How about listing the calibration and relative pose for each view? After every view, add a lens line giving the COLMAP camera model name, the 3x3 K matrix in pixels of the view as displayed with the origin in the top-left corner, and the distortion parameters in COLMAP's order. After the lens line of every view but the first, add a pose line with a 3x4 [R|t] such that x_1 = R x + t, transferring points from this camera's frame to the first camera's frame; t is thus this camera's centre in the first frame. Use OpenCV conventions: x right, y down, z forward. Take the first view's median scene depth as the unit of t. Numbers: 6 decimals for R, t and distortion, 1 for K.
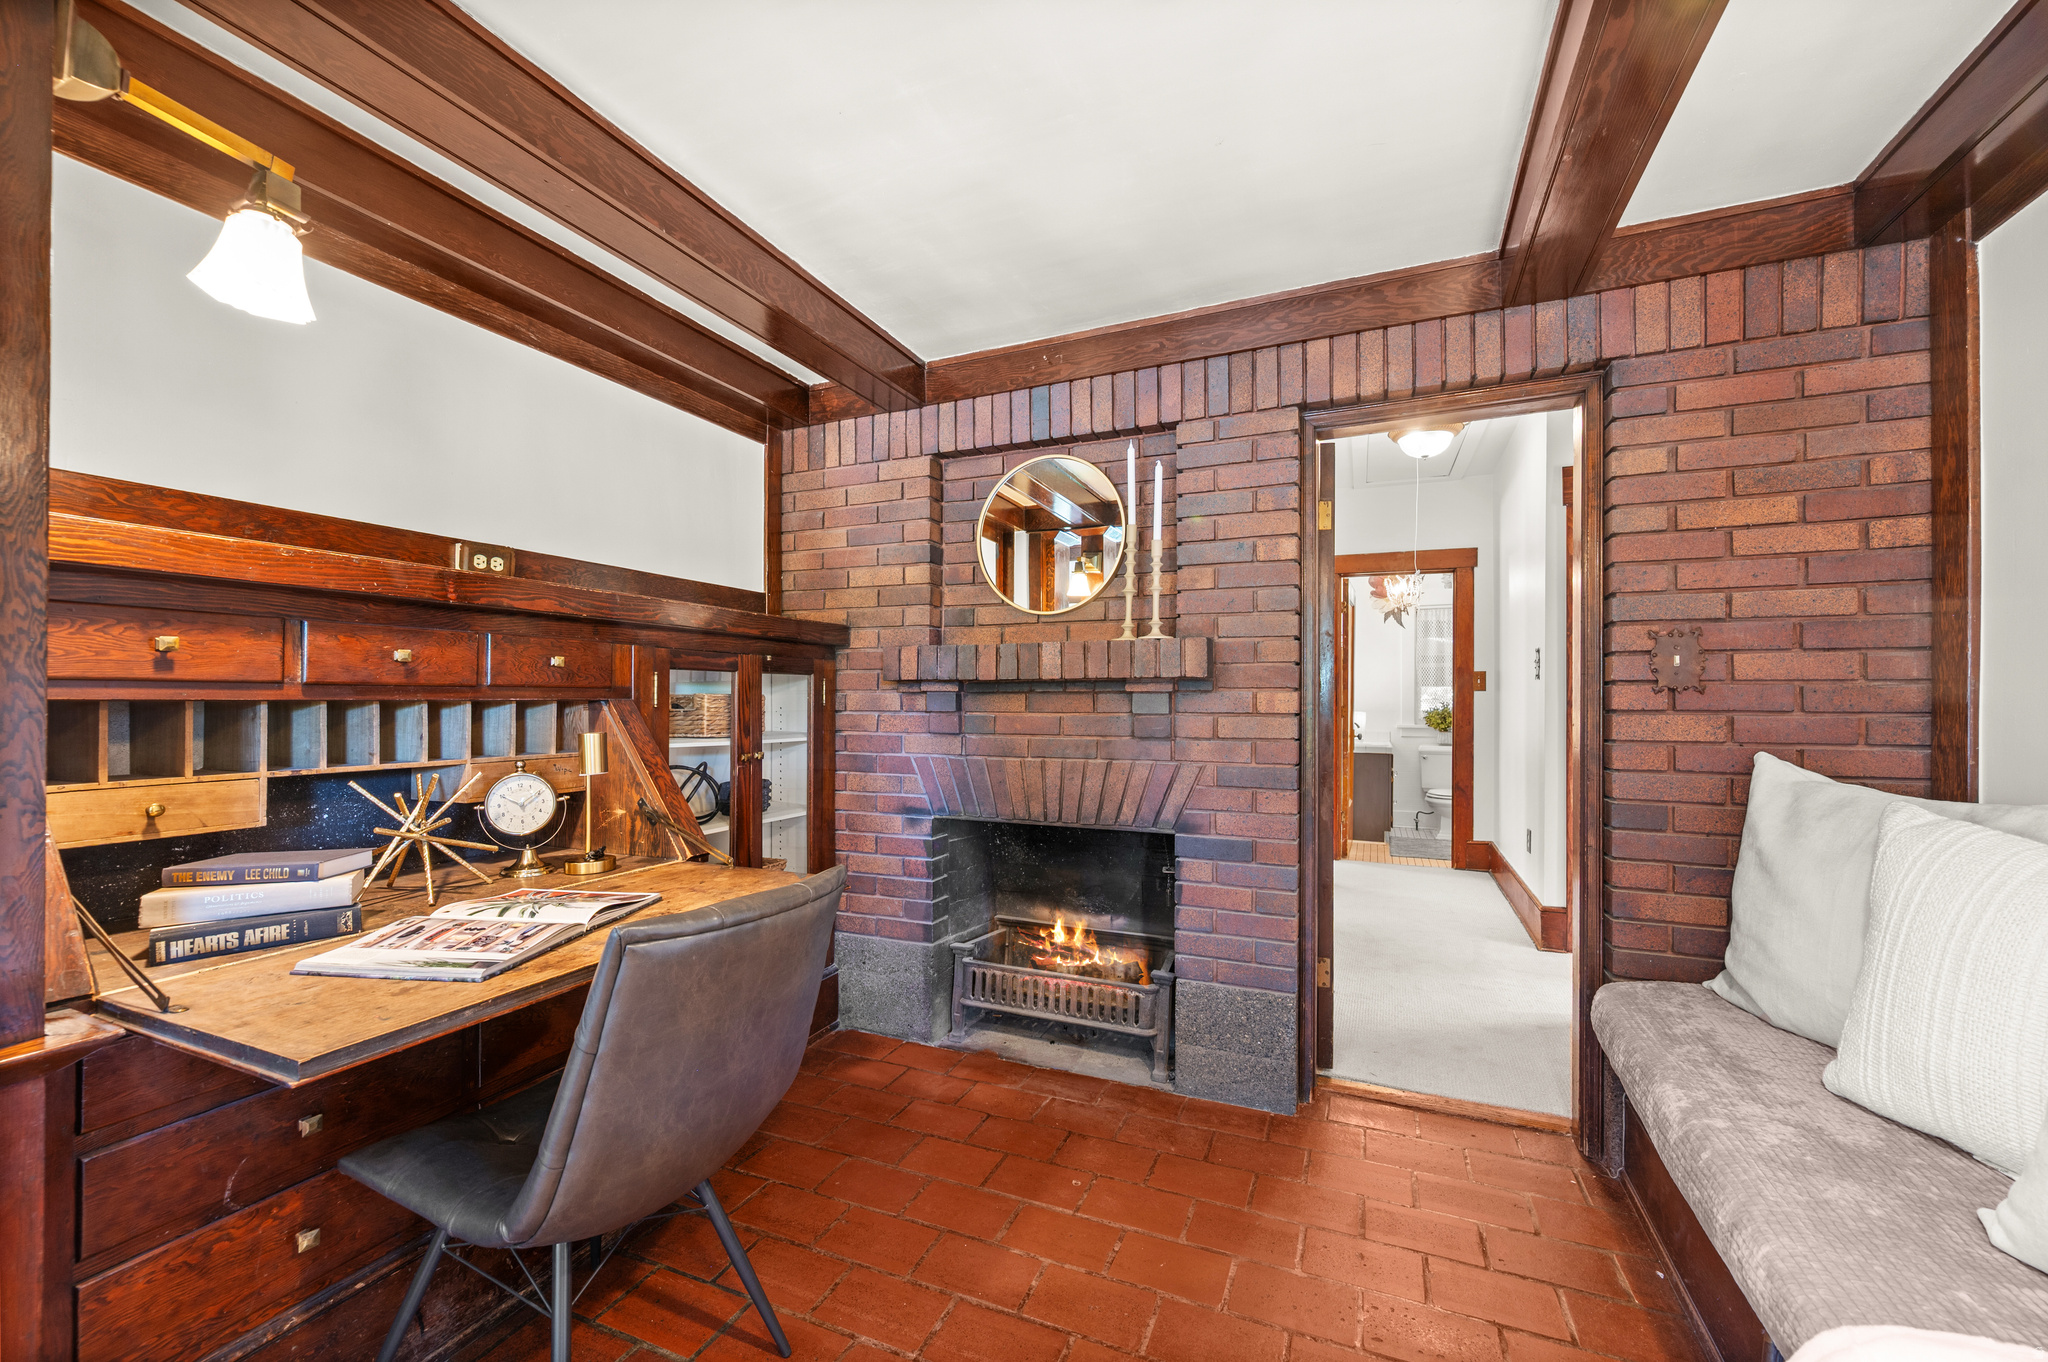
lens RADIAL K [[808.1, 0, 1024.9], [0, 808.1, 699.5], [0, 0, 1]] dist [-0.000567, -0.000170]
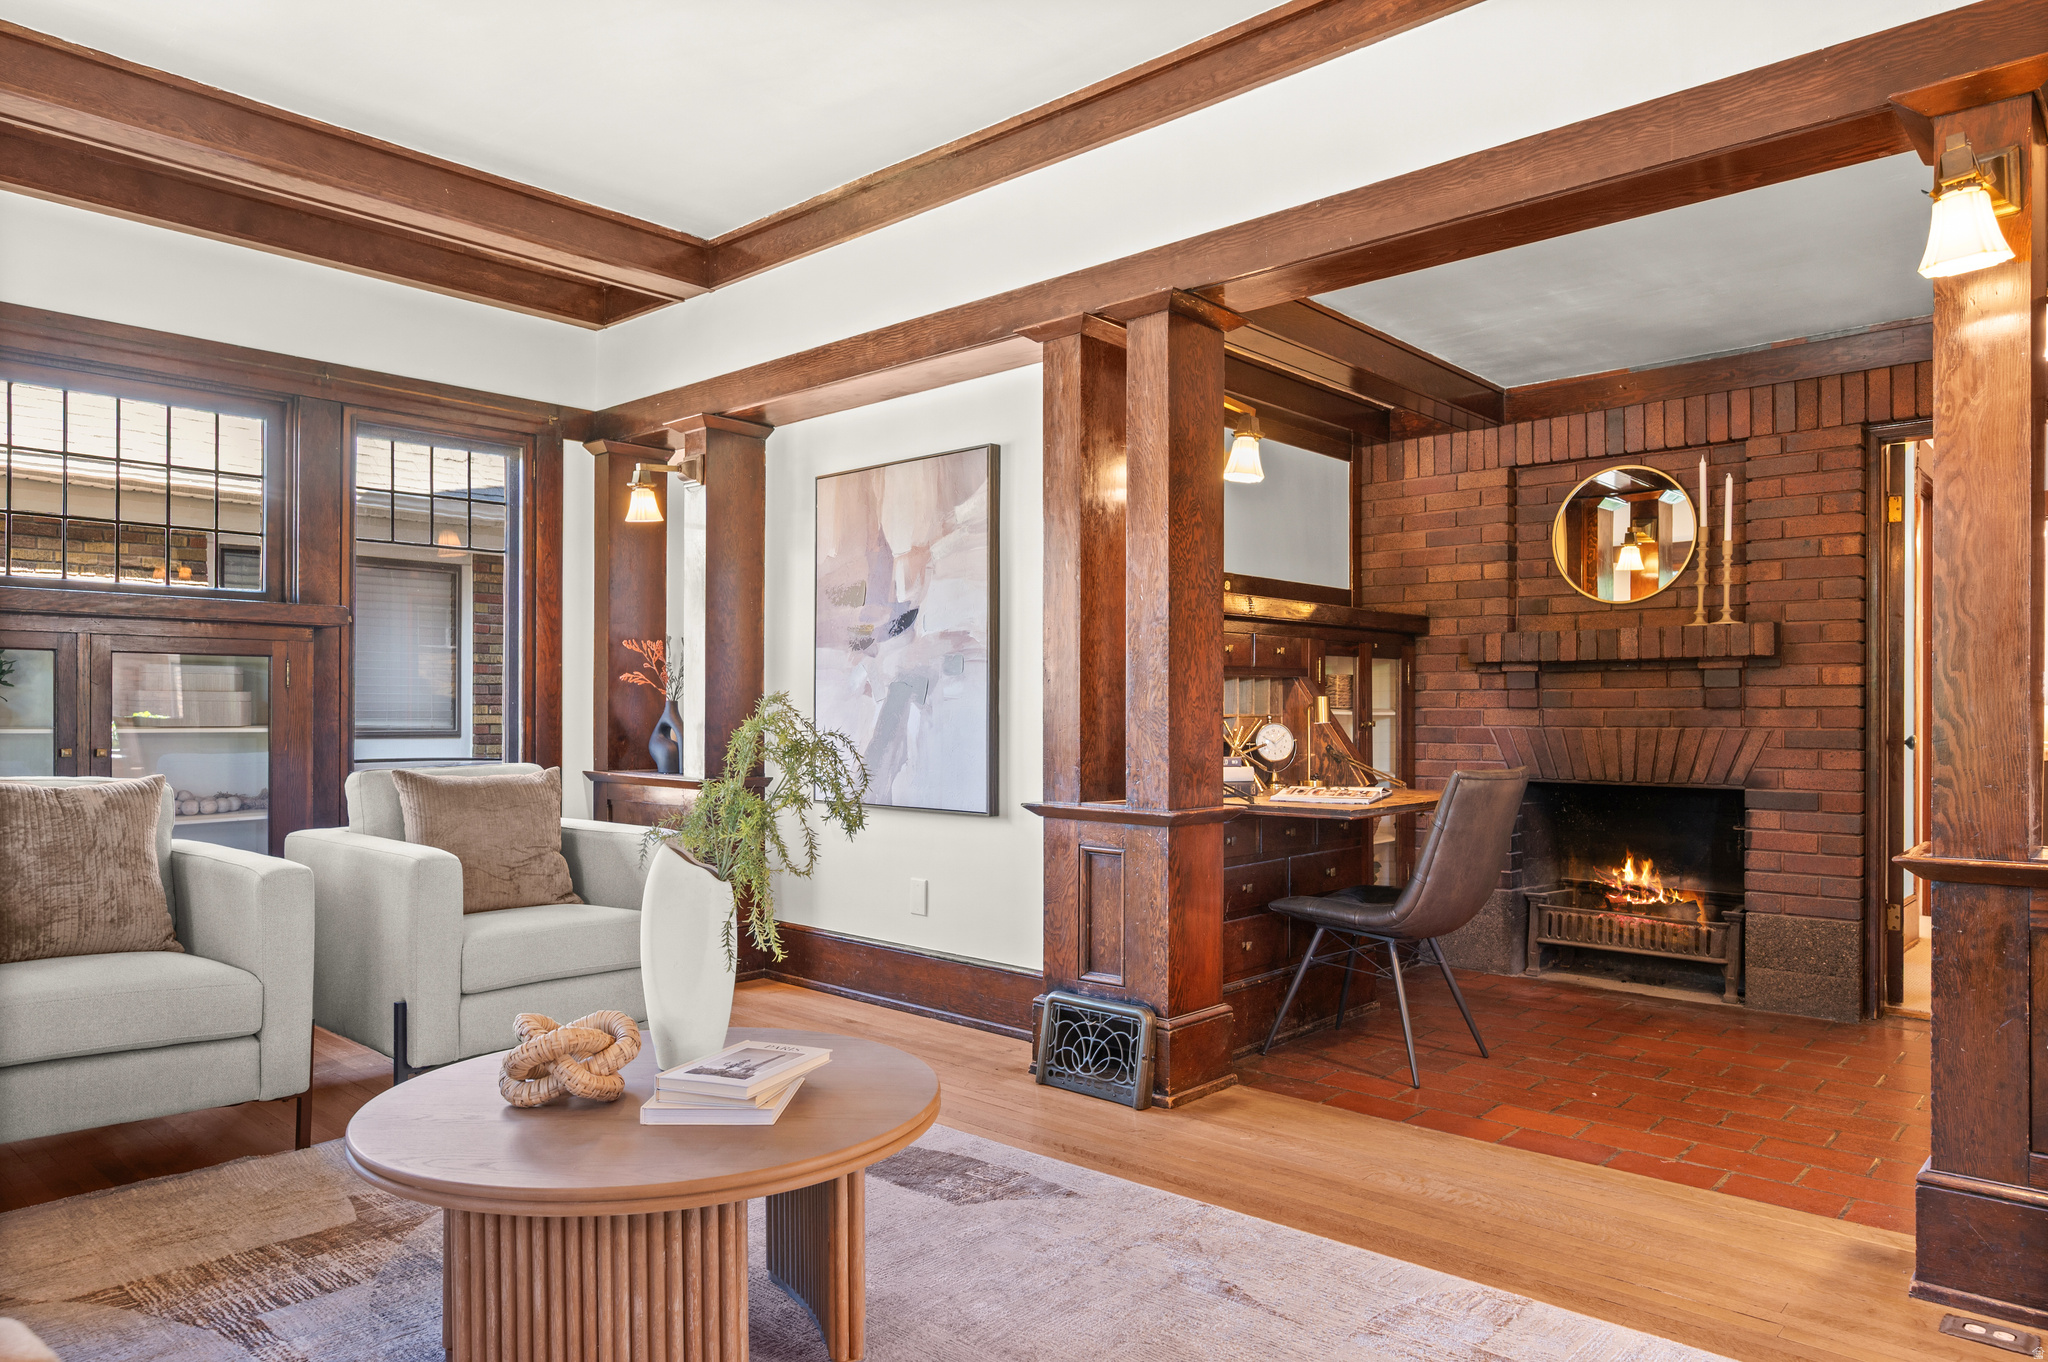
lens RADIAL K [[1309.8, 0, 1023.4], [0, 1309.8, 711.6], [0, 0, 1]] dist [-0.007593, -0.000351]
pose [[0.947489, -0.001571, -0.319785, -0.198280], [0.002516, 0.999994, 0.002543, 0.045393], [0.319779, -0.003214, 0.947487, -1.122619]]
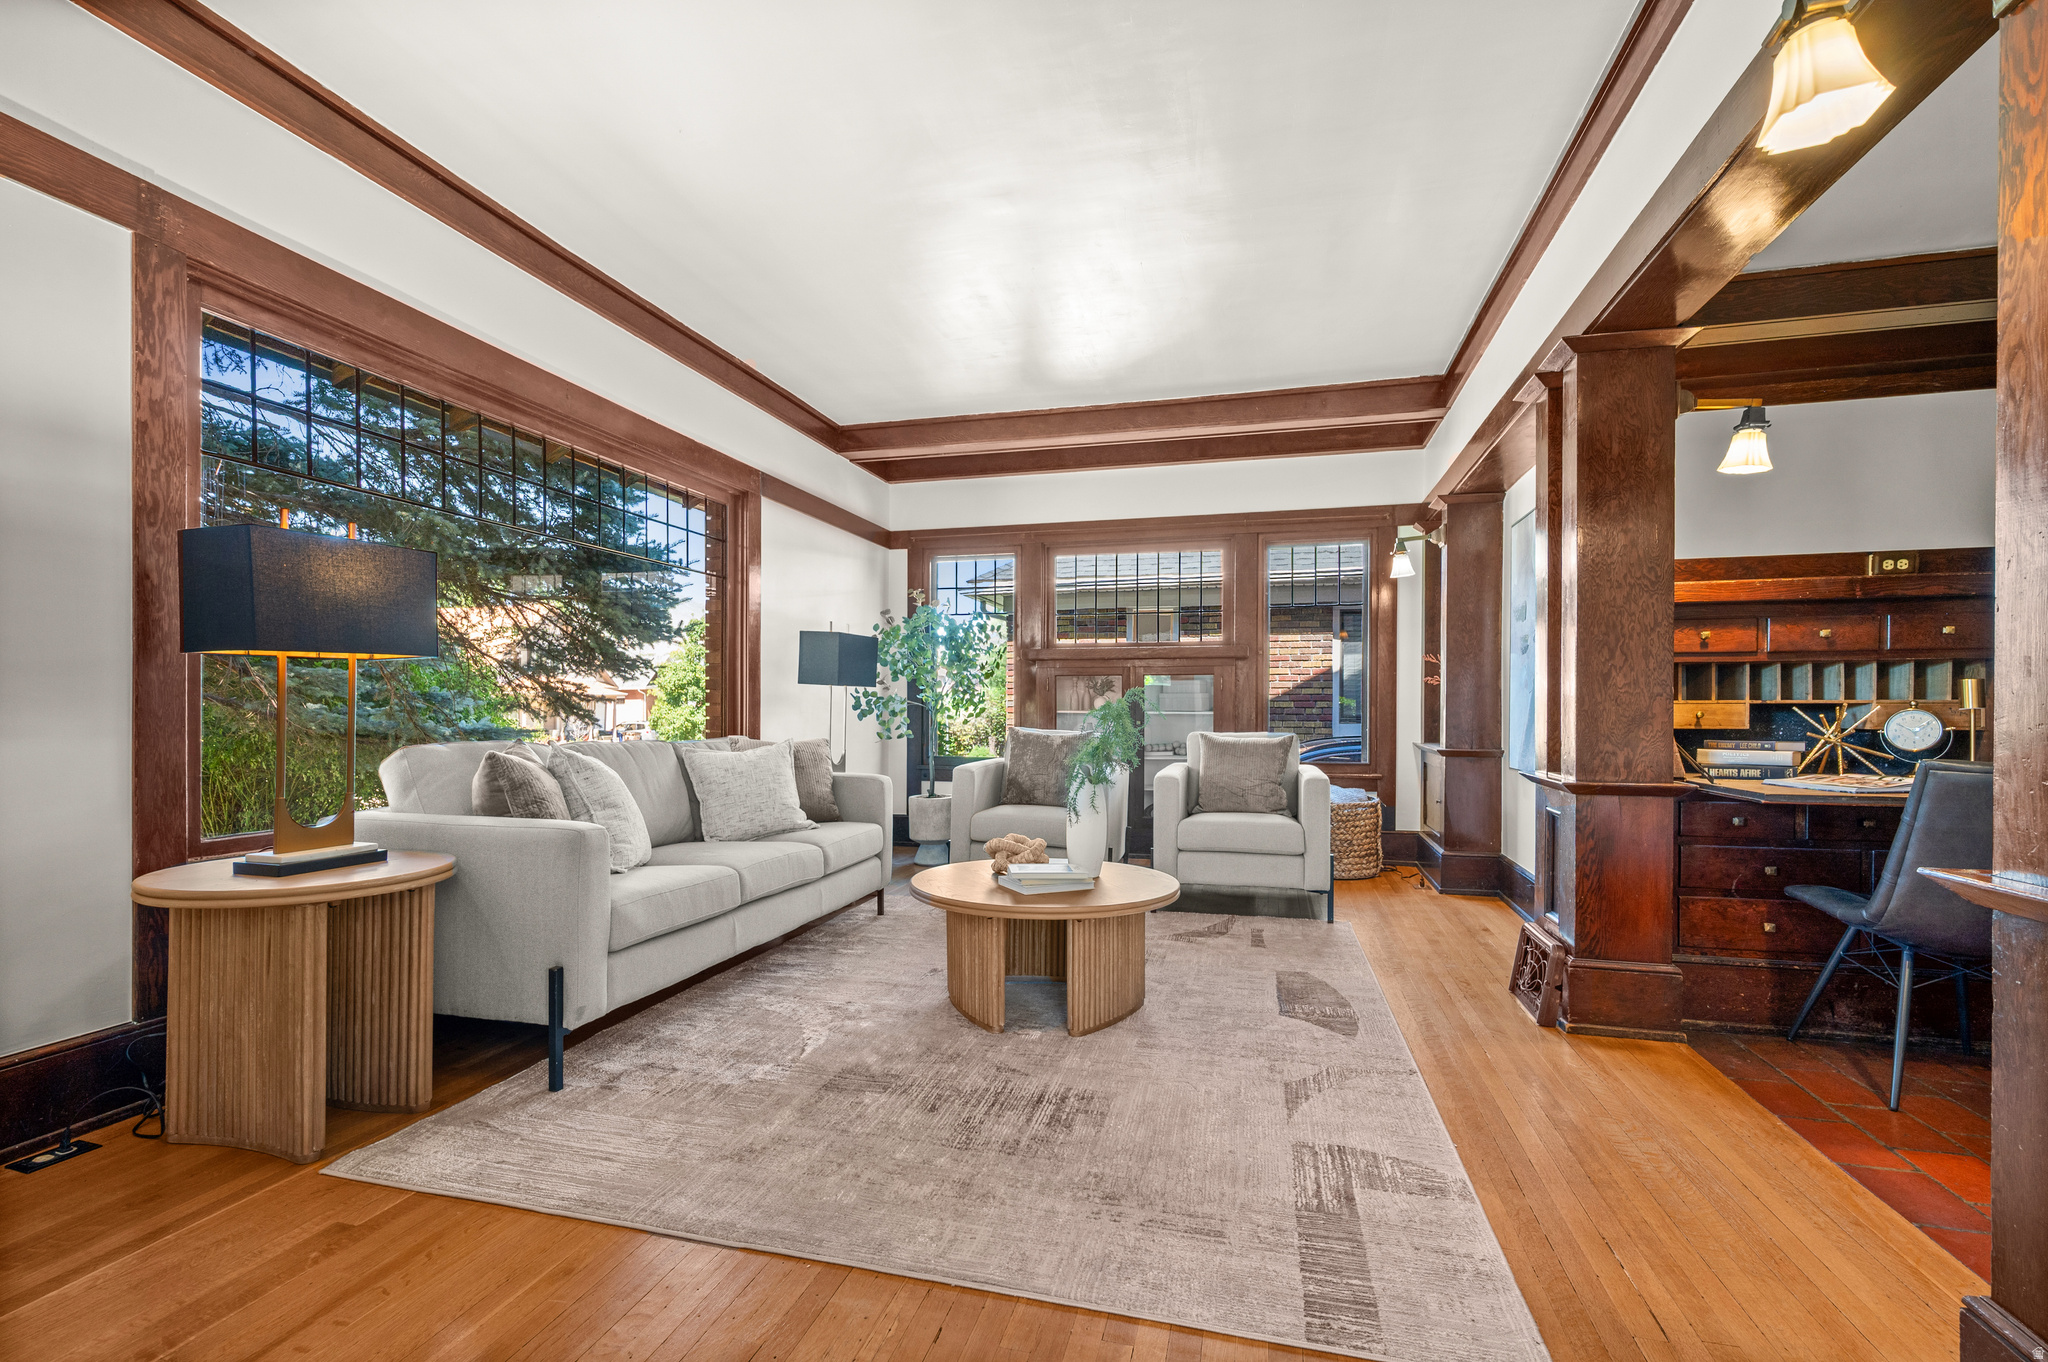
lens RADIAL K [[906.5, 0, 1025.4], [0, 906.5, 712.0], [0, 0, 1]] dist [-0.000064, -0.000193]
pose [[0.150525, 0.000594, -0.988606, 0.537085], [0.002197, 0.999997, 0.000936, 0.066506], [0.988604, -0.002313, 0.150524, -0.591013]]
